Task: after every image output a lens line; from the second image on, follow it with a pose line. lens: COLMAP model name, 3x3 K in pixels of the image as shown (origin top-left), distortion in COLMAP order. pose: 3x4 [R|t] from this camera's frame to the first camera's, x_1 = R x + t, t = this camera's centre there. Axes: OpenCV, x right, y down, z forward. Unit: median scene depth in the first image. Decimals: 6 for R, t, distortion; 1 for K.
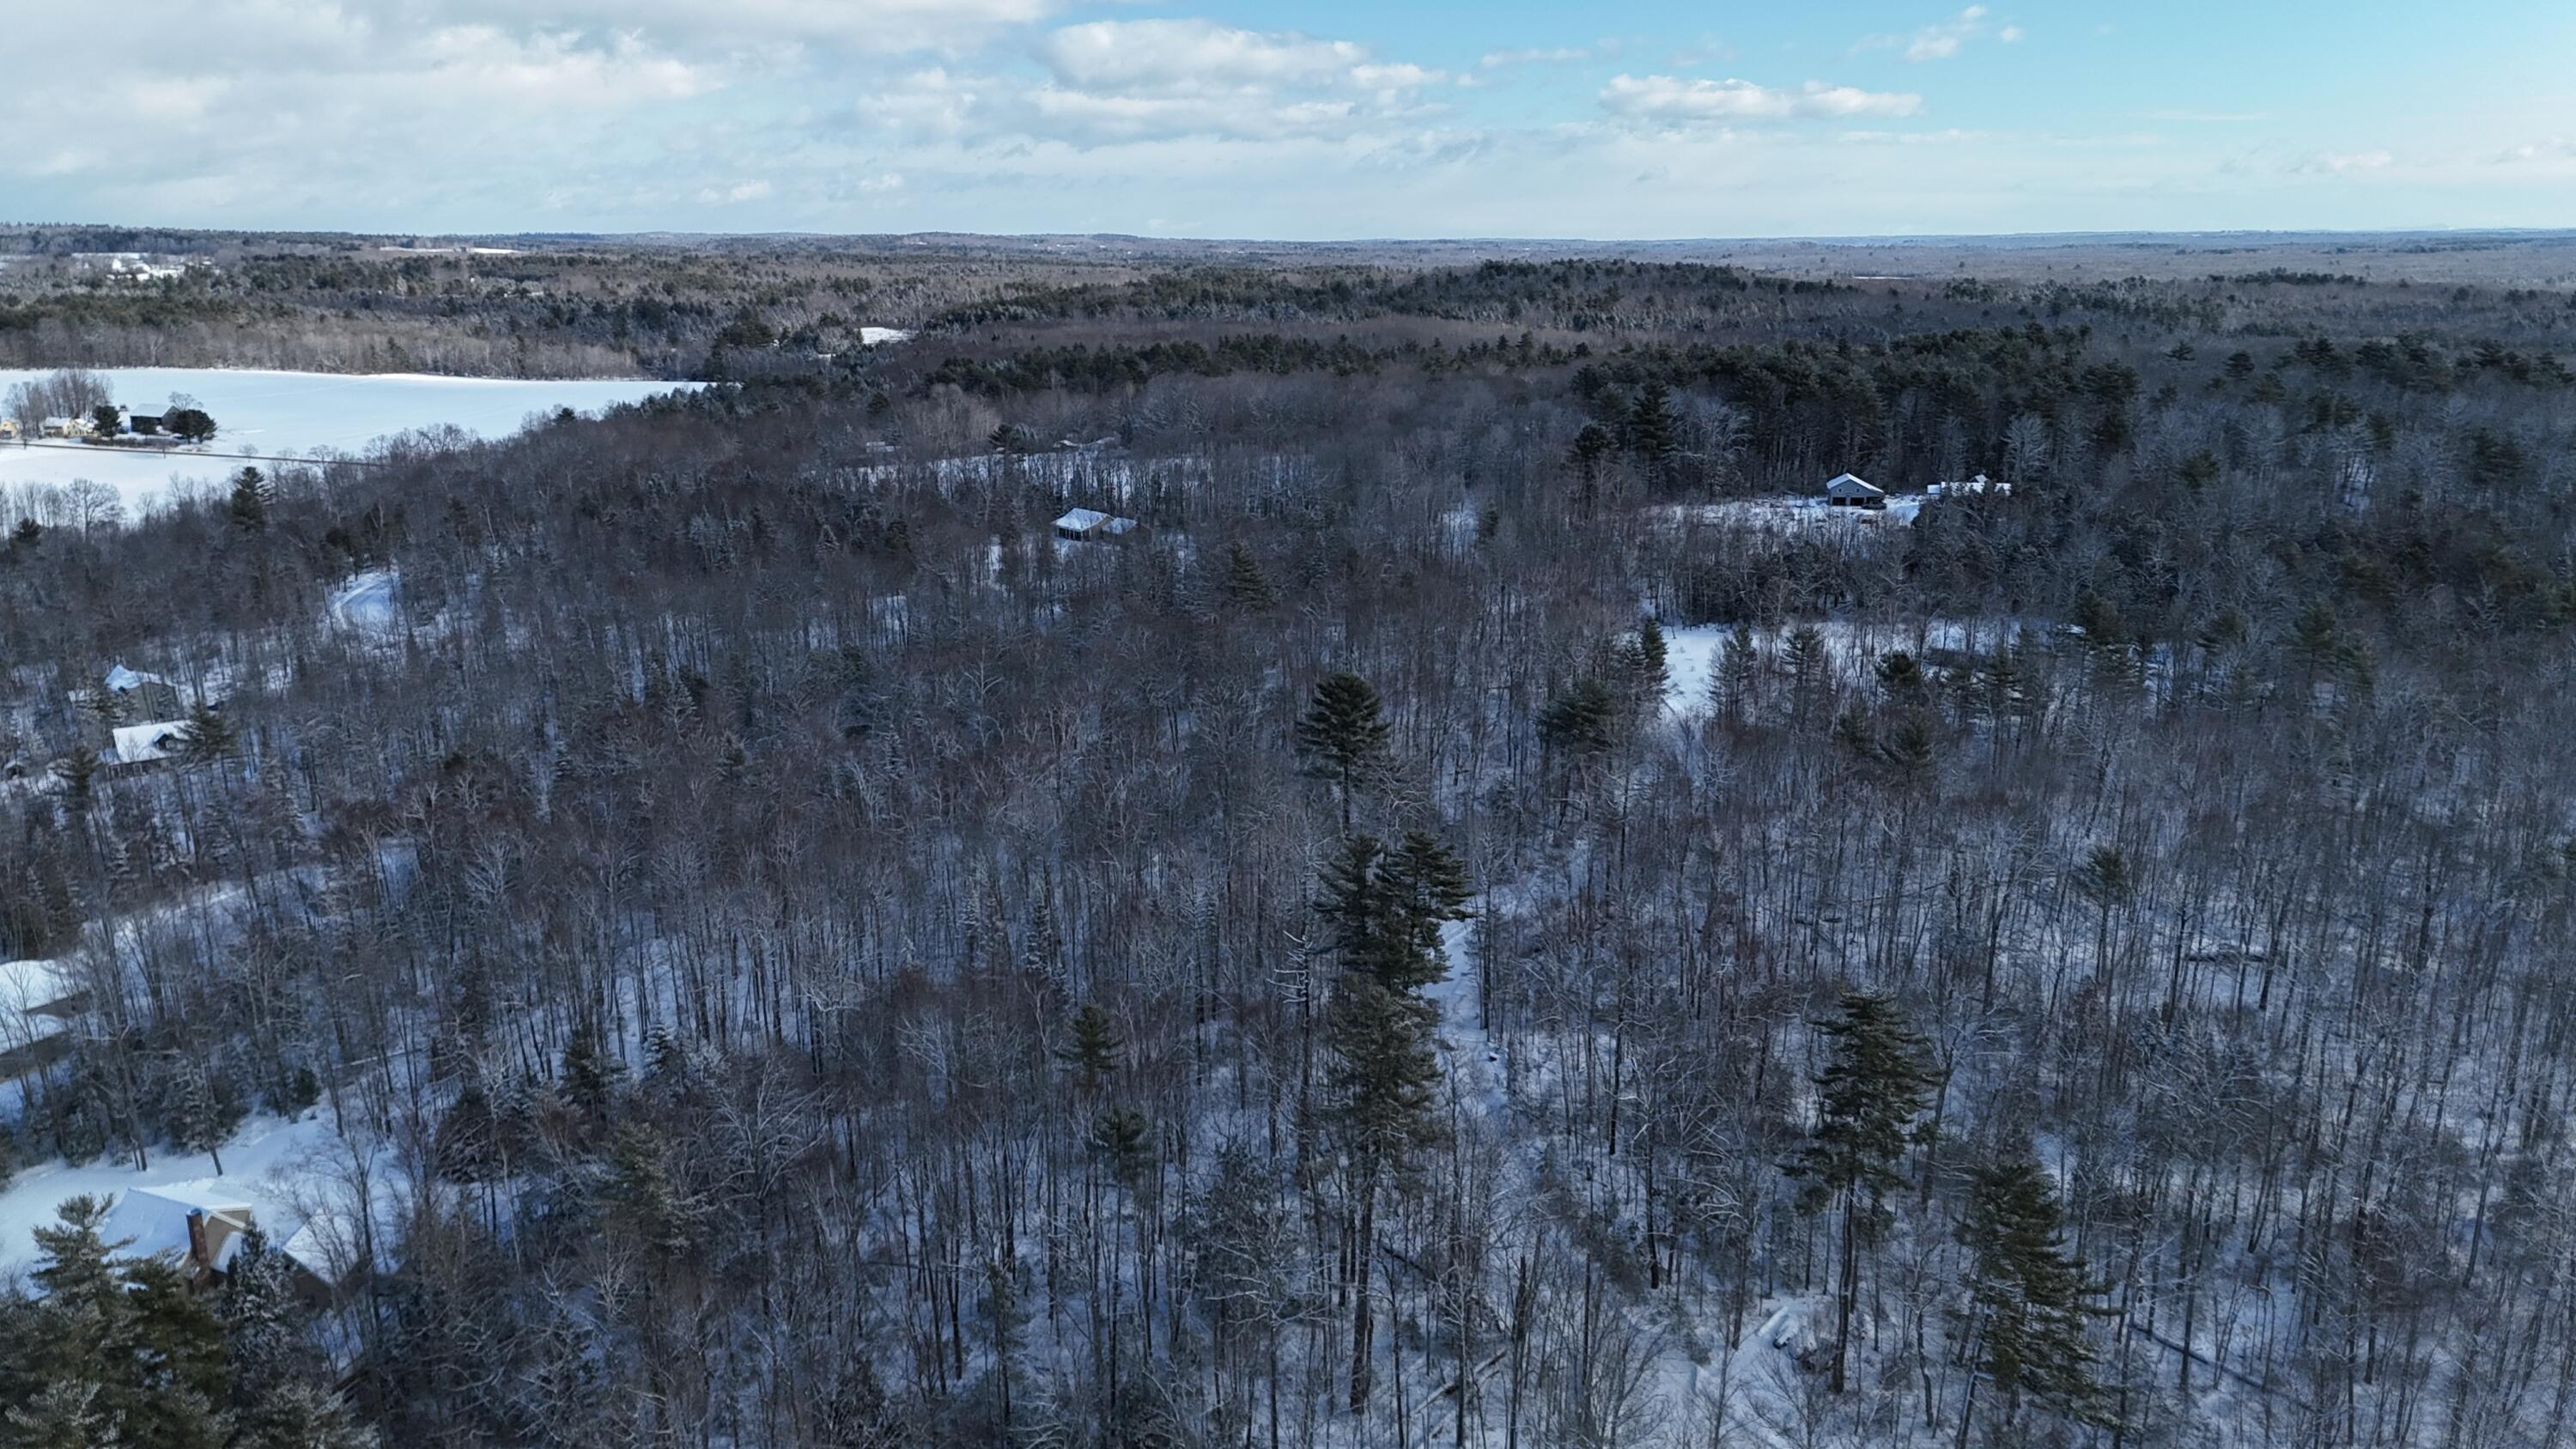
lens RADIAL K [[1848.9, 0, 1295.7], [0, 1848.9, 733.3], [0, 0, 1]] dist [0.080075, -0.085483]
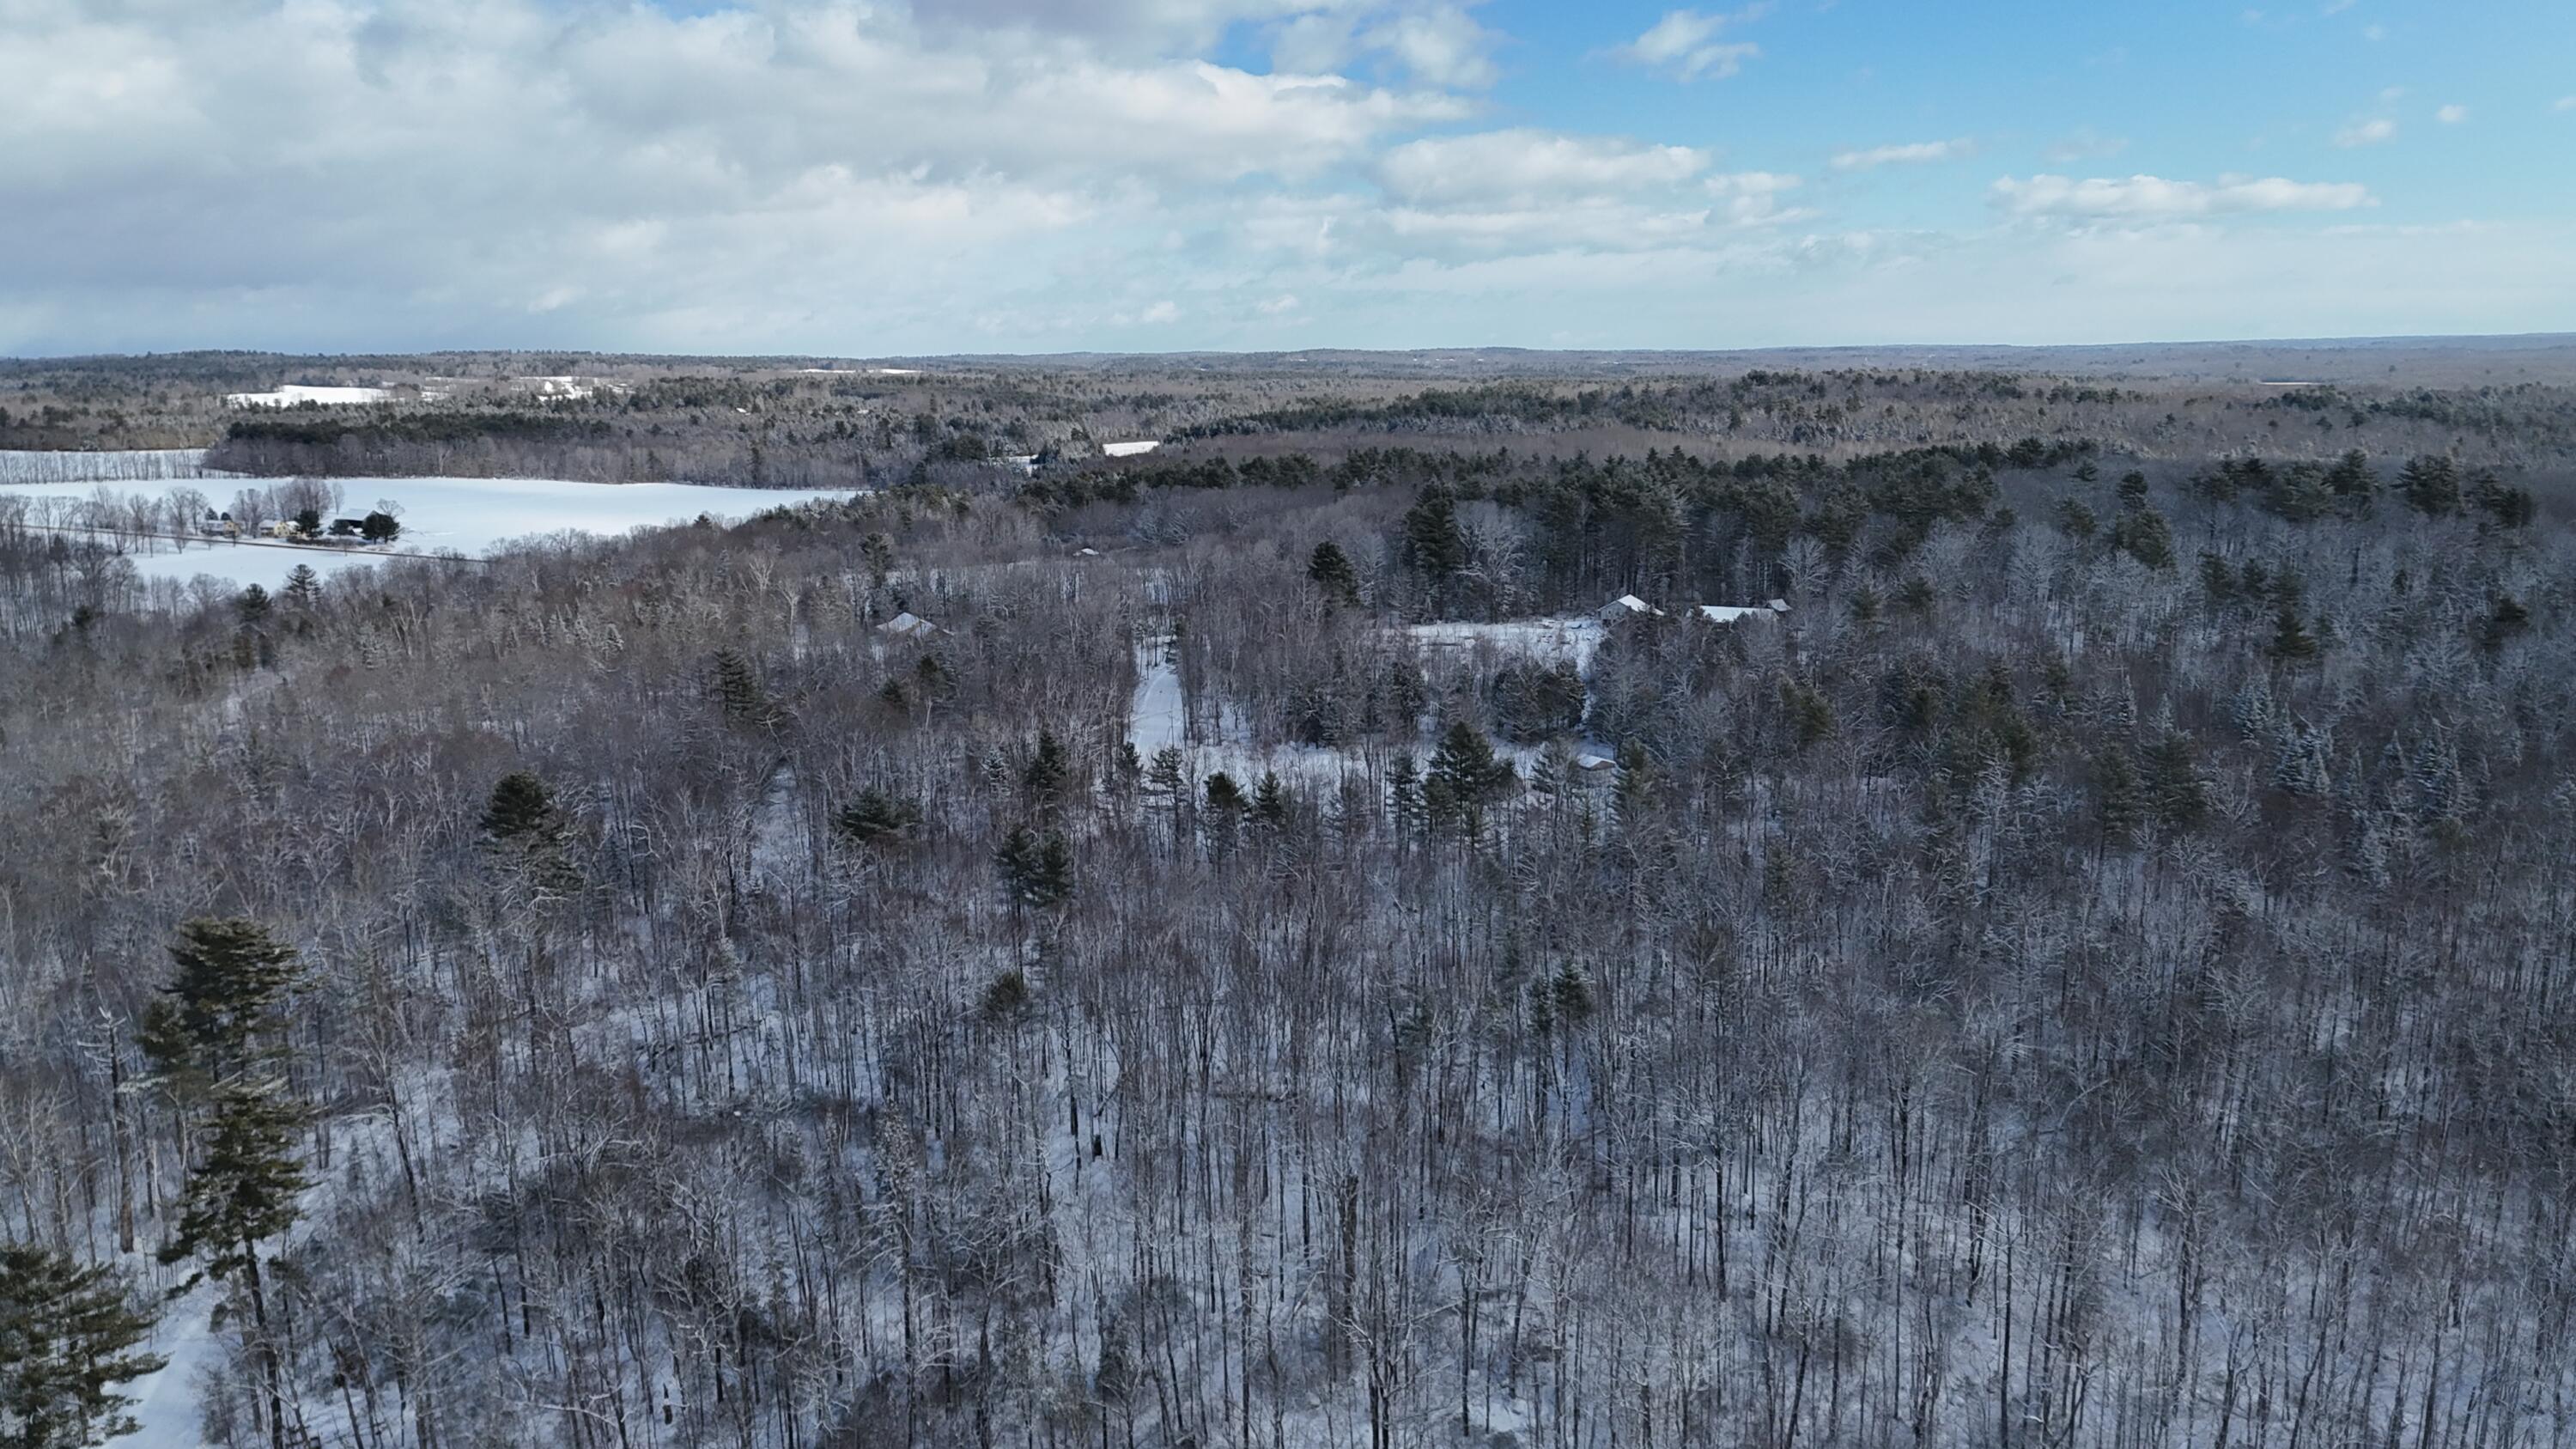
lens RADIAL K [[1848.9, 0, 1295.7], [0, 1848.9, 733.3], [0, 0, 1]] dist [0.080075, -0.085483]
pose [[0.972855, 0.035709, -0.228646, 0.114294], [-0.048767, 0.997470, -0.051717, -0.005448], [0.226221, 0.061463, 0.972135, 0.022528]]
